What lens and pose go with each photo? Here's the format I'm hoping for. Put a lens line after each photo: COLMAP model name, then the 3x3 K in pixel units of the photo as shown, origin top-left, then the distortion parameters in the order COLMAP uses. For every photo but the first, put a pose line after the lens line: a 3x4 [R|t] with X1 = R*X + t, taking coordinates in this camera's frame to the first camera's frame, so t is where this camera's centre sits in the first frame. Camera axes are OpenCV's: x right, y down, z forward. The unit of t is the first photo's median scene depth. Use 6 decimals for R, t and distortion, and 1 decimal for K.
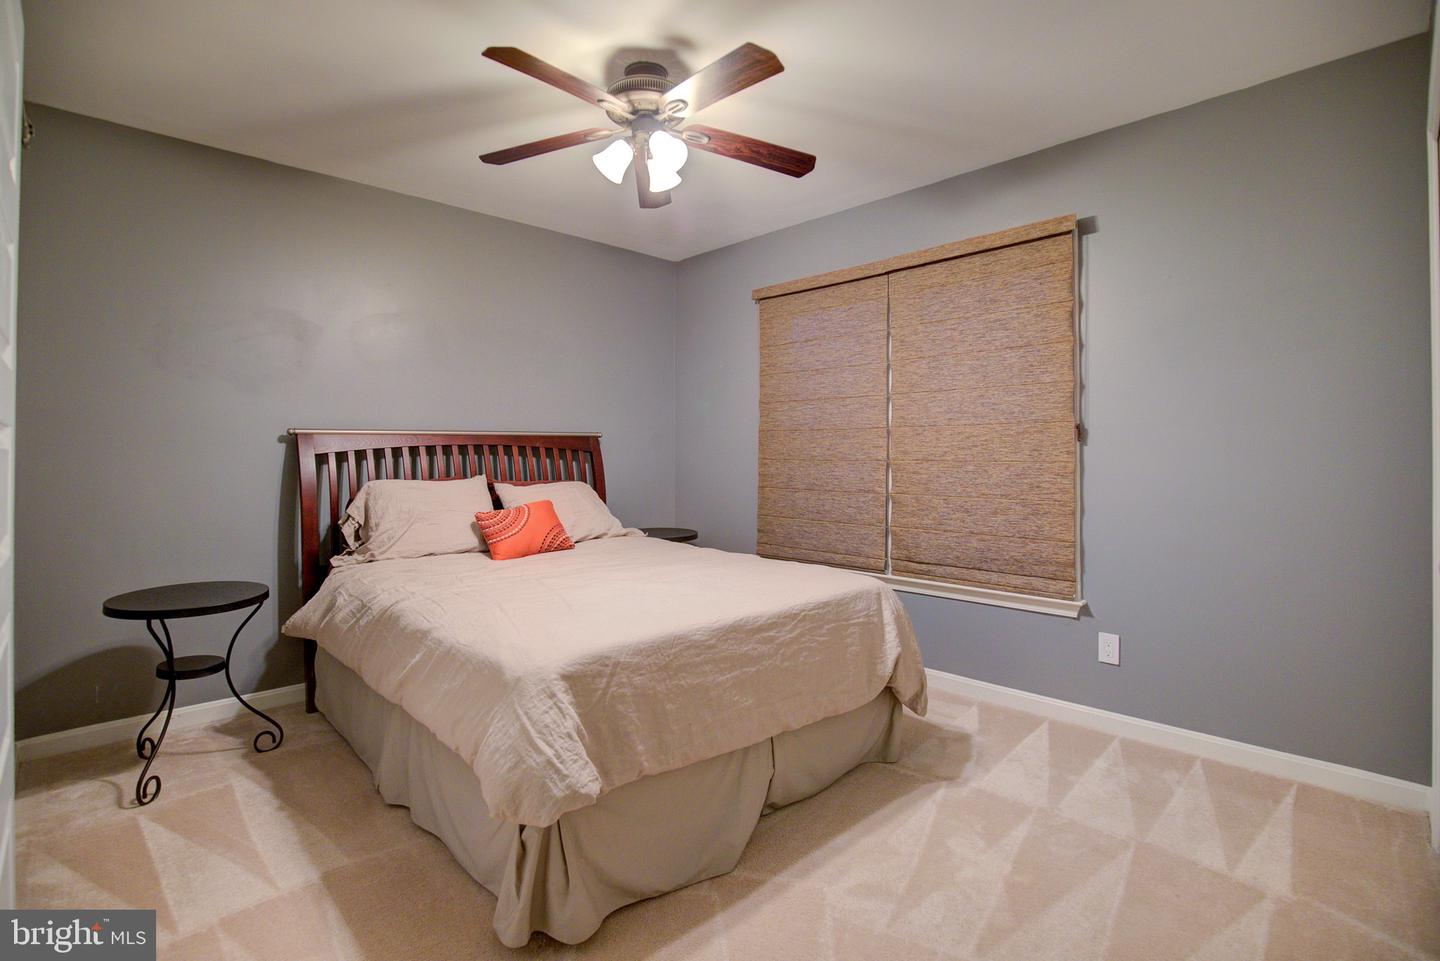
lens RADIAL K [[665.2, 0, 742.0], [0, 665.2, 453.1], [0, 0, 1]] dist [-0.029922, 0.001966]
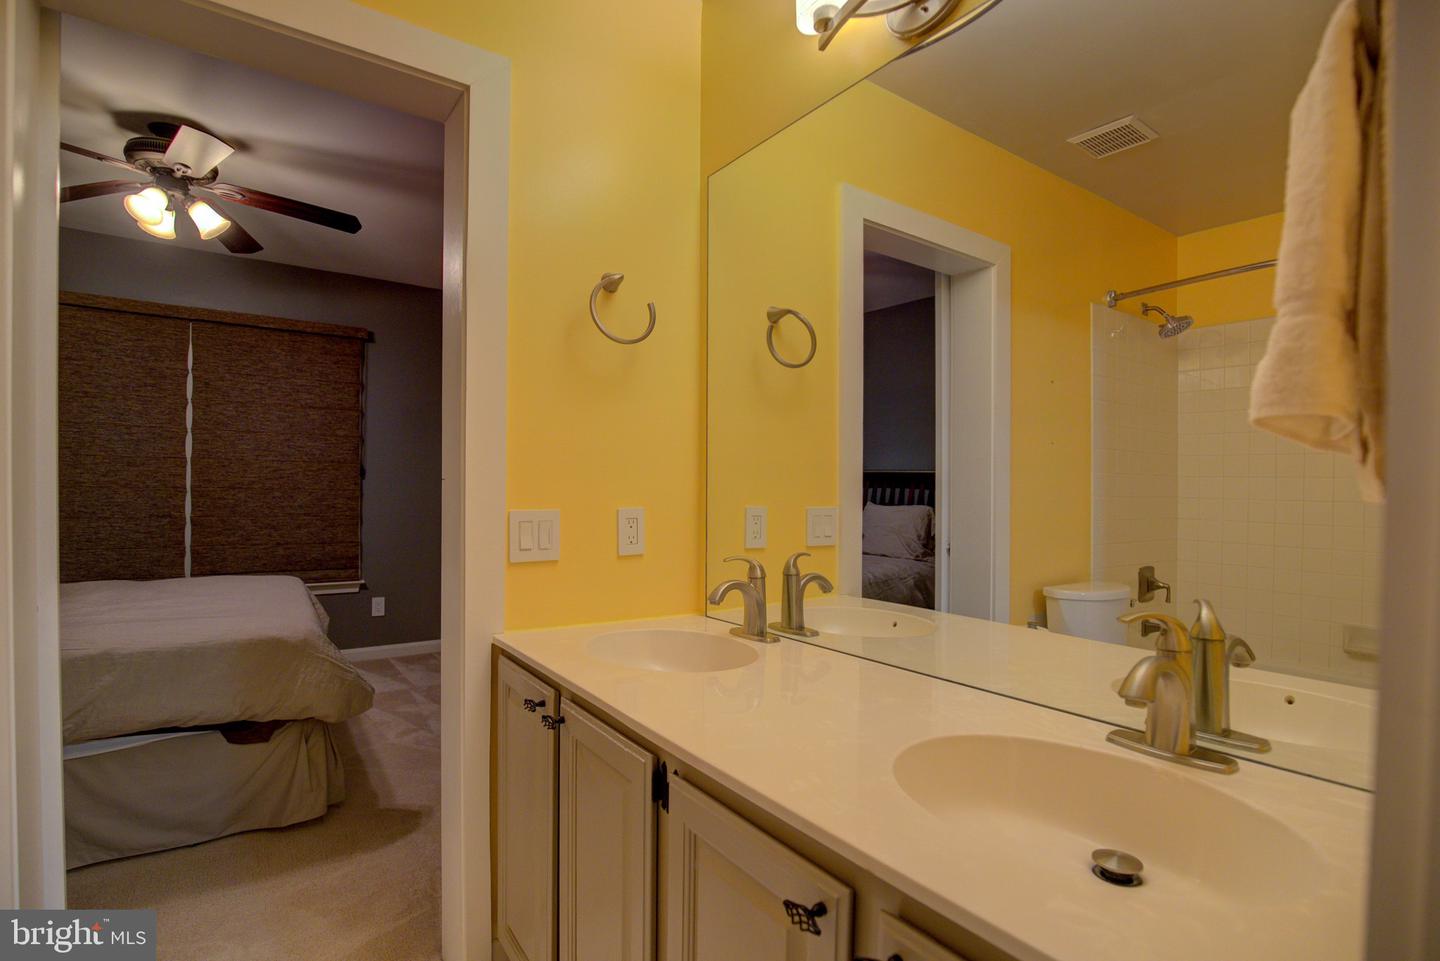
lens RADIAL K [[665.2, 0, 719.1], [0, 665.2, 490.8], [0, 0, 1]] dist [-0.029922, 0.001966]
pose [[0.157451, 0.001897, 0.987525, -0.842948], [-0.018617, 0.999826, 0.001048, -0.002014], [-0.987351, -0.018550, 0.157459, -0.061423]]
